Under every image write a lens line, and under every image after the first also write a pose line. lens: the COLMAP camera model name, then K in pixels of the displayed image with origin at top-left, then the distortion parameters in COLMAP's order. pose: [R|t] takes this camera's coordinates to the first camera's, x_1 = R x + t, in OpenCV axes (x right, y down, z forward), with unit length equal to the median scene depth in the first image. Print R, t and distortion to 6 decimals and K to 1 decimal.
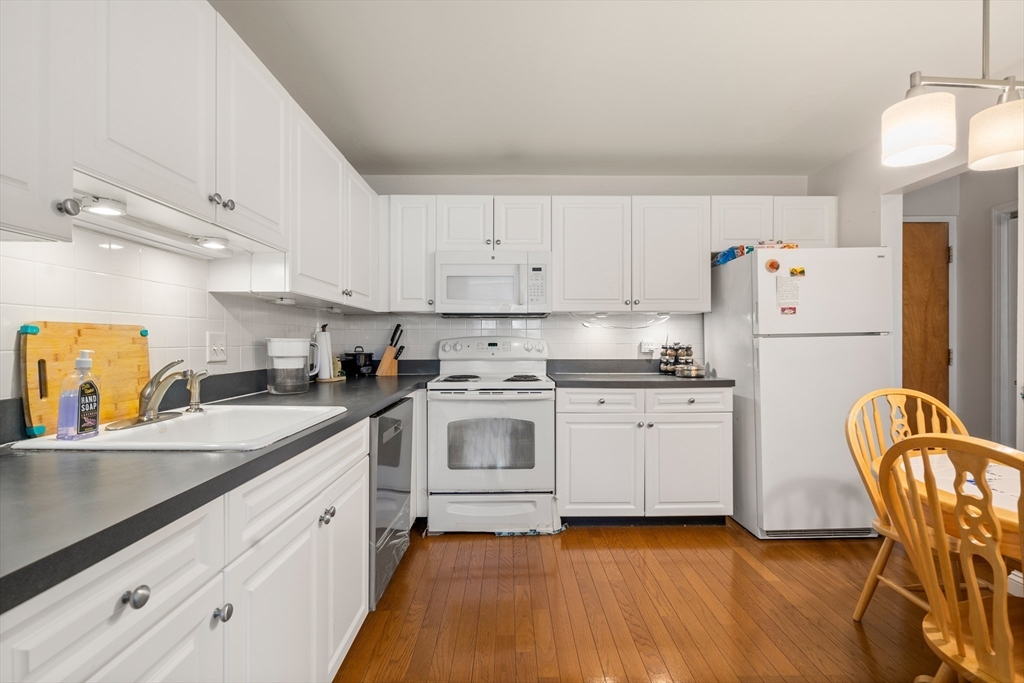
lens RADIAL K [[461.7, 0, 511.5], [0, 461.7, 344.3], [0, 0, 1]] dist [-0.002191, 0.000102]
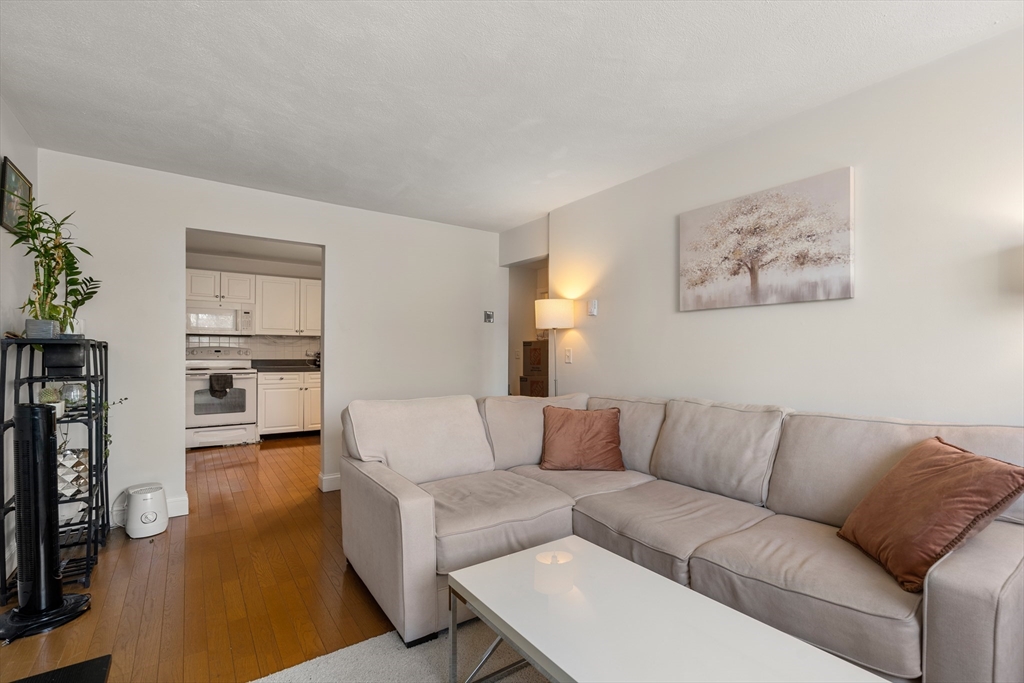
lens RADIAL K [[468.1, 0, 509.9], [0, 468.1, 352.0], [0, 0, 1]] dist [-0.001766, 0.000130]
pose [[0.825244, 0.006057, 0.564743, -0.153527], [-0.004264, 0.999981, -0.004494, 0.008220], [-0.564760, 0.001300, 0.825254, -1.356380]]
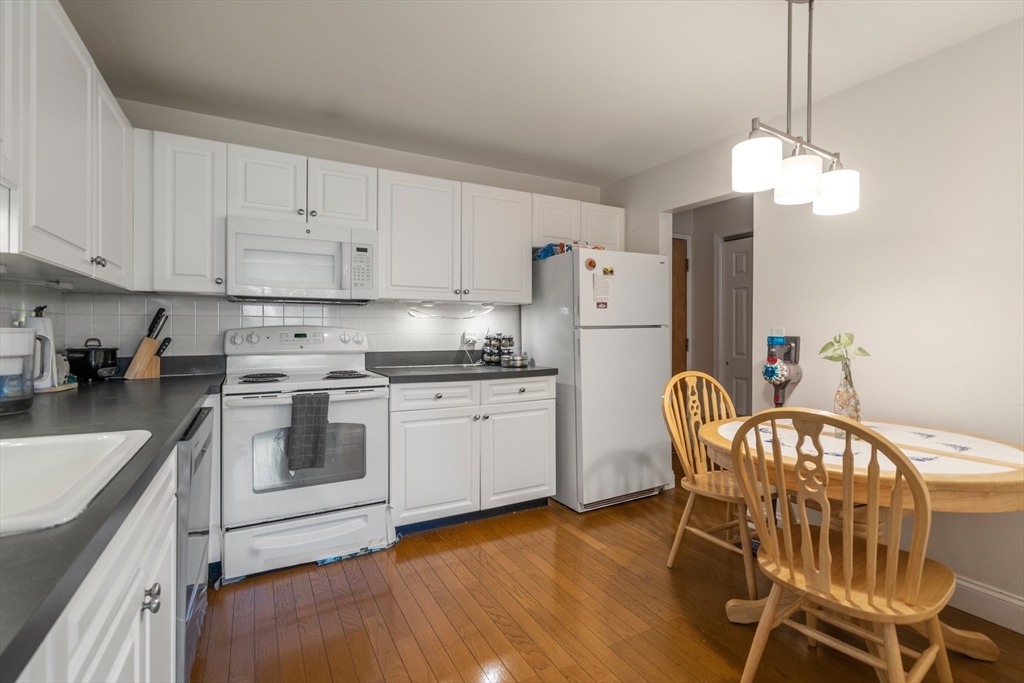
lens RADIAL K [[475.6, 0, 512.1], [0, 475.6, 333.7], [0, 0, 1]] dist [-0.001424, 0.000719]
pose [[0.880224, -0.000481, 0.474558, -0.132035], [-0.000103, 0.999999, 0.001206, -0.004428], [-0.474558, -0.001110, 0.880224, 0.076702]]
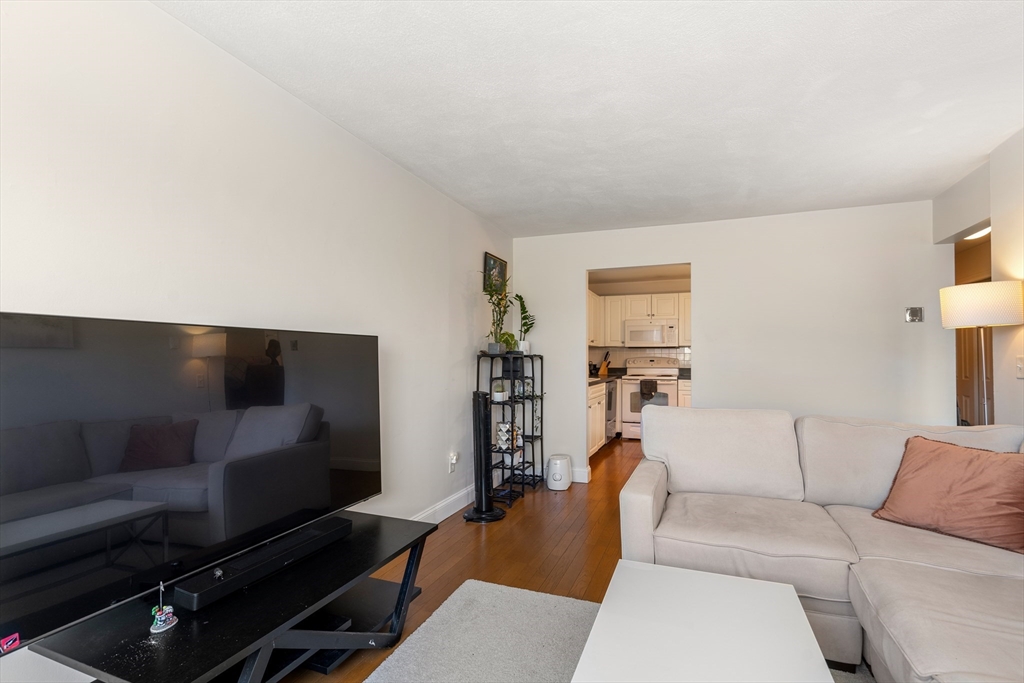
lens RADIAL K [[468.1, 0, 509.9], [0, 468.1, 352.0], [0, 0, 1]] dist [-0.001766, 0.000130]
pose [[0.926228, -0.003000, -0.376952, 0.198302], [-0.004434, 0.999812, -0.018853, 0.004282], [0.376938, 0.019133, 0.926041, -1.494827]]
